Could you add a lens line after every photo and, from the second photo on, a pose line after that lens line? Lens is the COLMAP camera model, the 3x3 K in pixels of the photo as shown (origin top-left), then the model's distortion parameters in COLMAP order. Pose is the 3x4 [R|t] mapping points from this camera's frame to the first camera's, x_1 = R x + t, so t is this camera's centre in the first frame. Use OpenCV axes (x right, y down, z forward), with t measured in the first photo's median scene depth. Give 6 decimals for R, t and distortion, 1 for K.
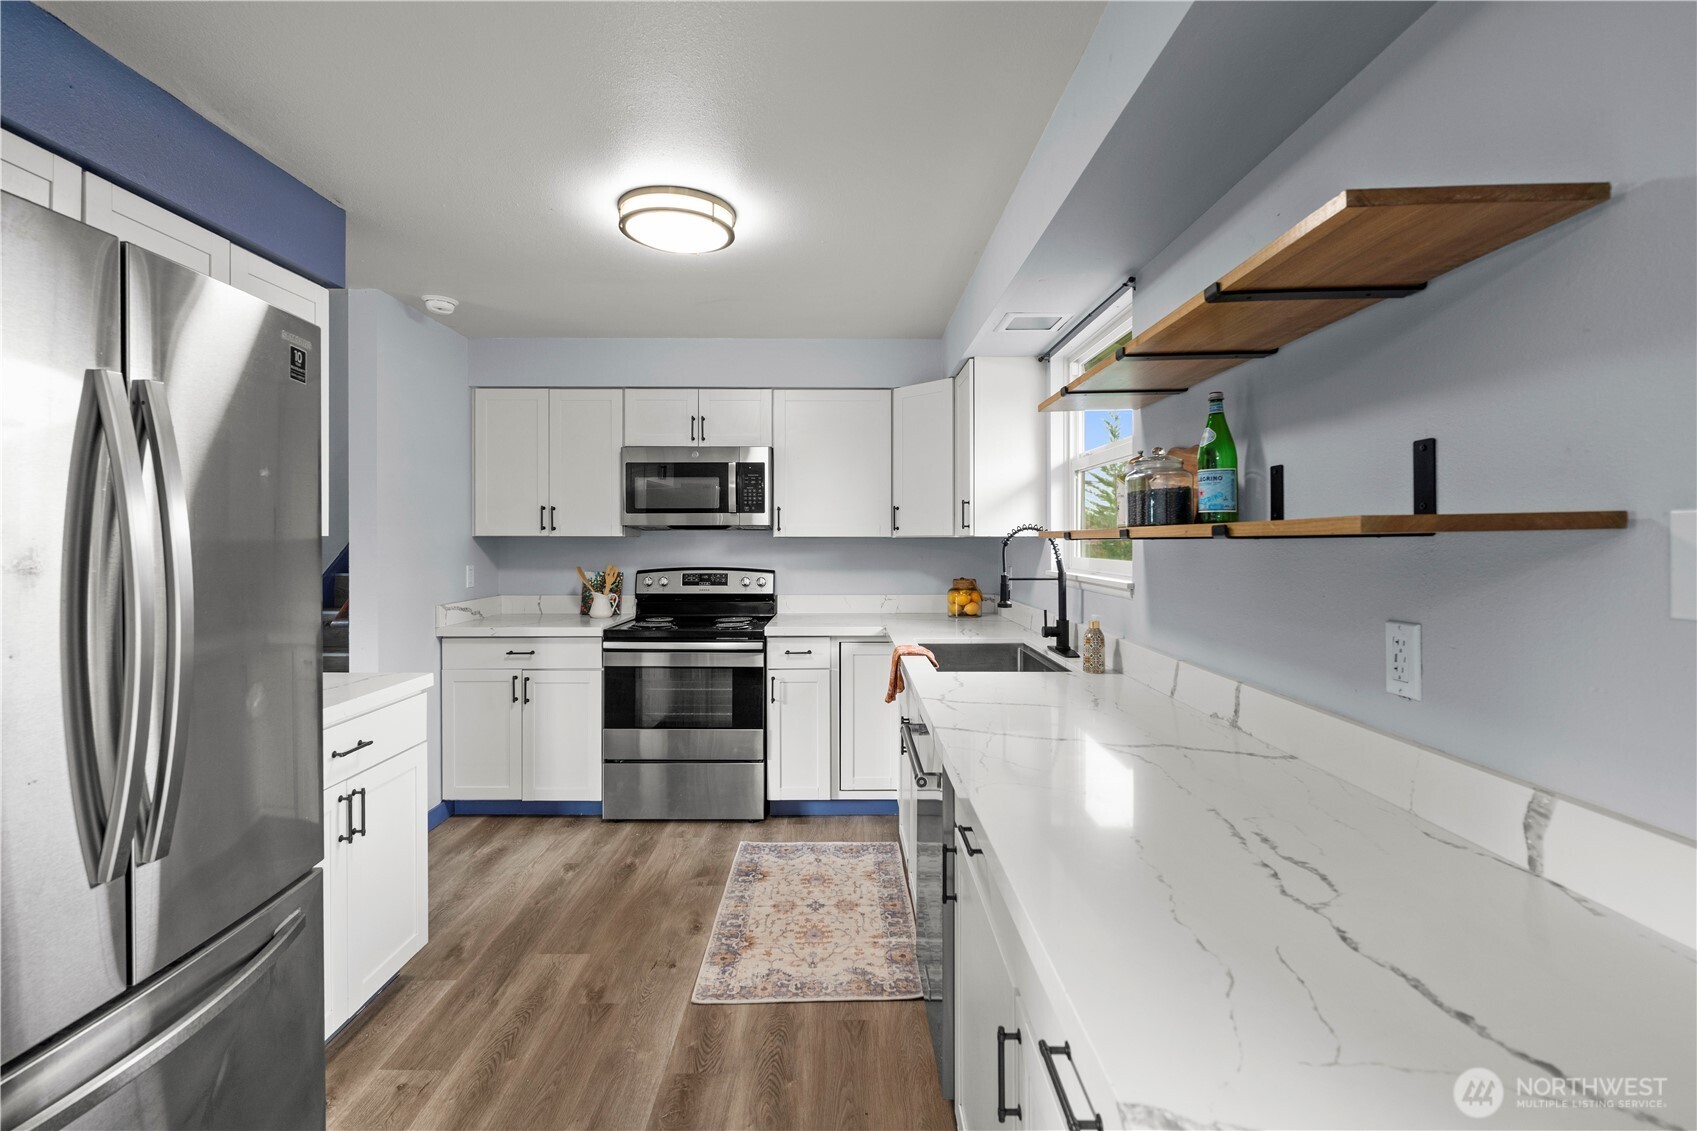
lens RADIAL K [[780.3, 0, 870.9], [0, 780.3, 533.8], [0, 0, 1]] dist [-0.020541, 0.000283]
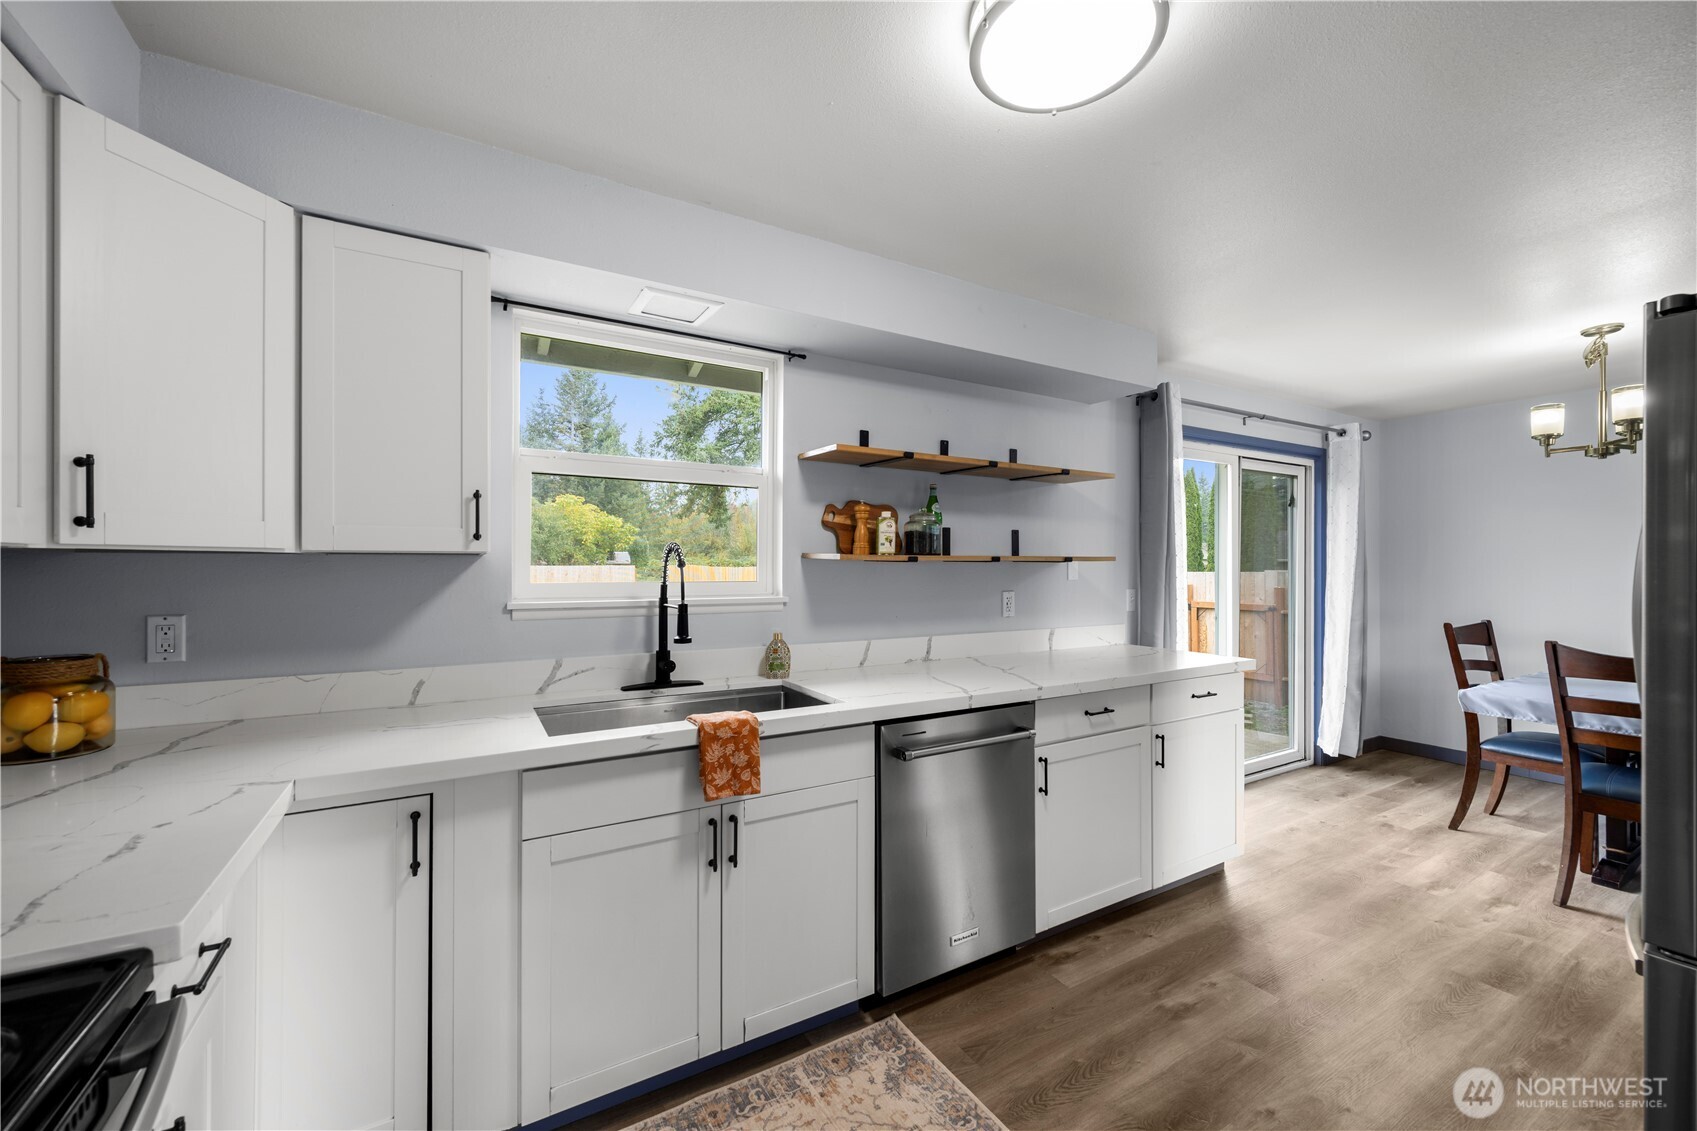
lens RADIAL K [[678.4, 0, 822.7], [0, 678.4, 564.7], [0, 0, 1]] dist [-0.002398, 0.000063]
pose [[-0.467287, -0.002076, 0.884103, -0.393510], [-0.005365, 0.999985, -0.000487, 0.005930], [-0.884089, -0.004971, -0.467291, 0.892126]]
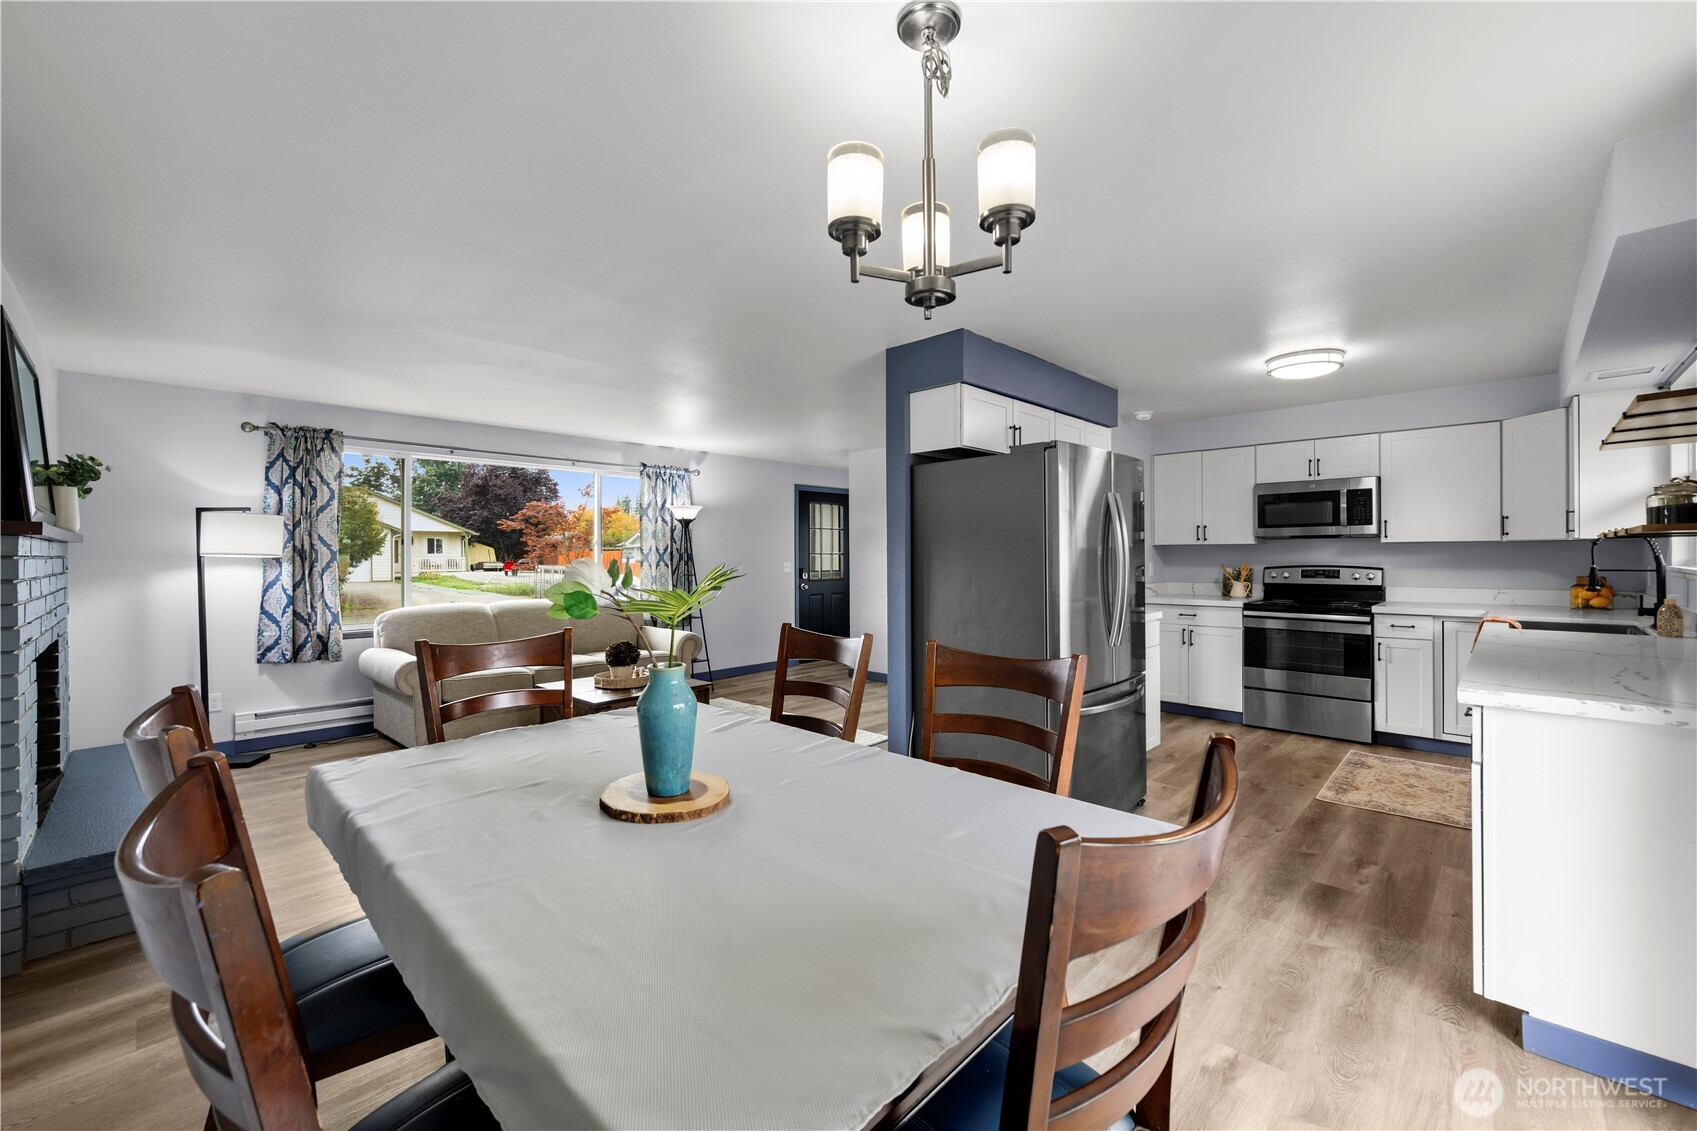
lens RADIAL K [[687.1, 0, 852.2], [0, 687.1, 559.2], [0, 0, 1]] dist [0.009814, -0.000588]
pose [[0.699056, 0.001741, -0.715065, 0.098432], [0.012634, 0.999811, 0.014786, 0.004115], [0.714955, -0.019371, 0.698902, -0.534537]]
